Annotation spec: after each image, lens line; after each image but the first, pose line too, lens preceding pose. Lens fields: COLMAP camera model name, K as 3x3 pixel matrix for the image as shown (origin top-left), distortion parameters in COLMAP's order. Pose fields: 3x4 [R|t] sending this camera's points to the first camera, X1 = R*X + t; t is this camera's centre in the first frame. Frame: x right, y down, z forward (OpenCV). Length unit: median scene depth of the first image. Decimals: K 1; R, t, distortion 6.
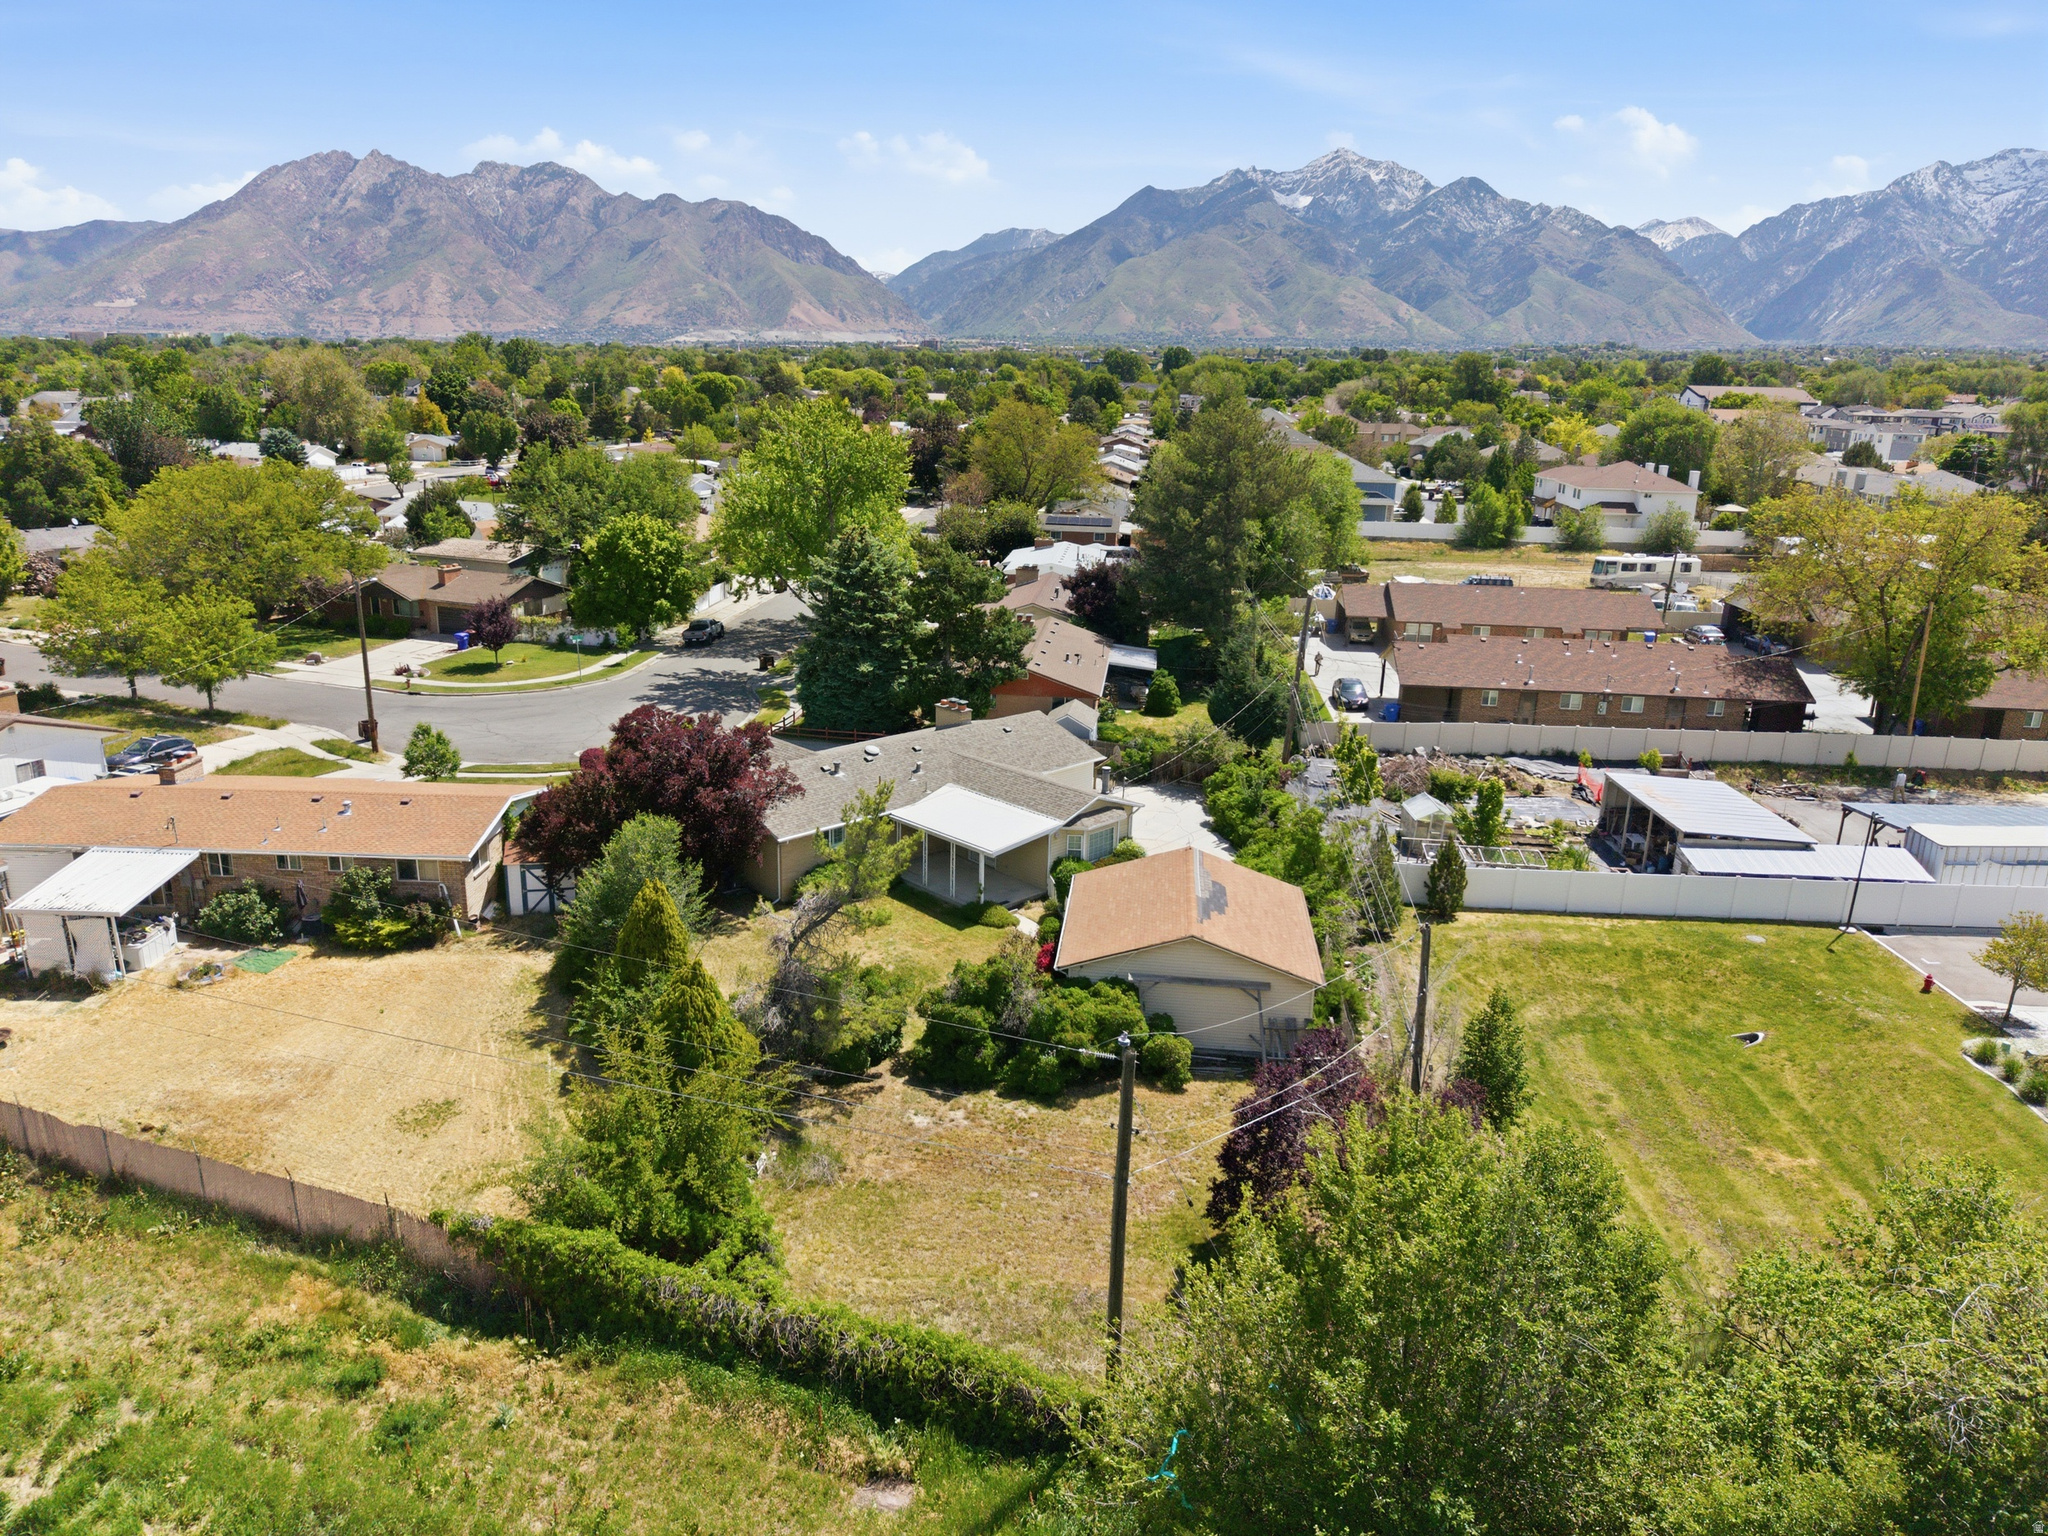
lens RADIAL K [[1397.4, 0, 1025.8], [0, 1397.4, 741.2], [0, 0, 1]] dist [0.033242, -0.048236]
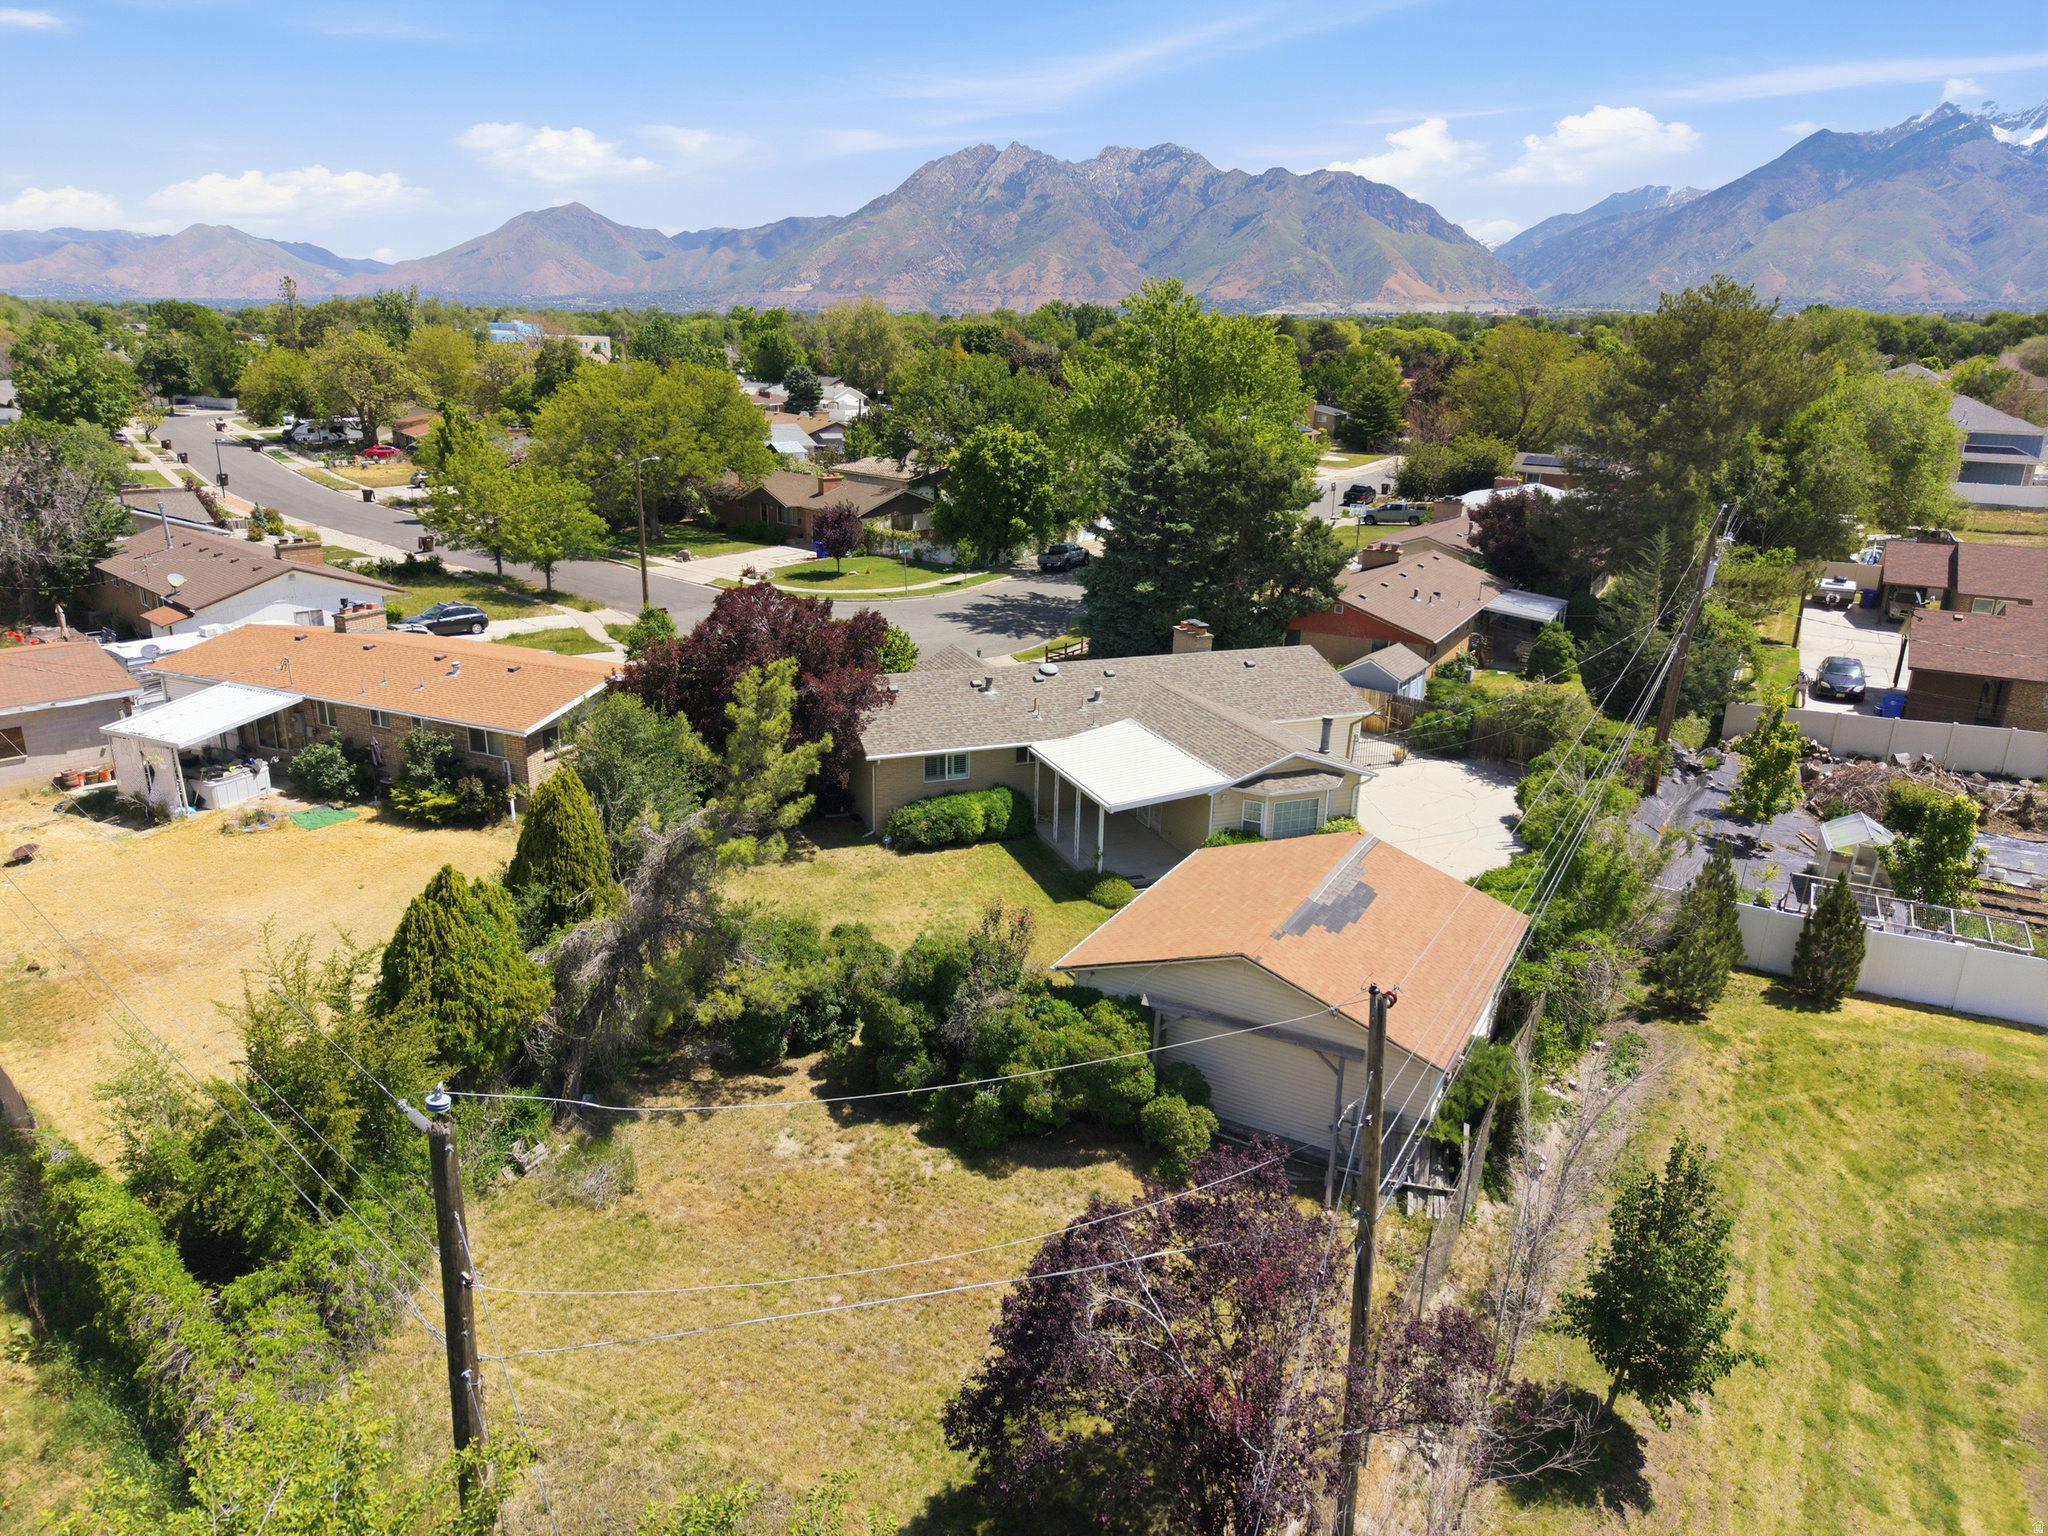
lens RADIAL K [[1377.9, 0, 1024.0], [0, 1377.9, 768.0], [0, 0, 1]] dist [0.007975, -0.005772]
pose [[0.915834, 0.114171, -0.384985, 0.139883], [-0.100644, 0.993391, 0.055180, 0.016020], [0.388741, -0.011789, 0.921272, 0.205790]]
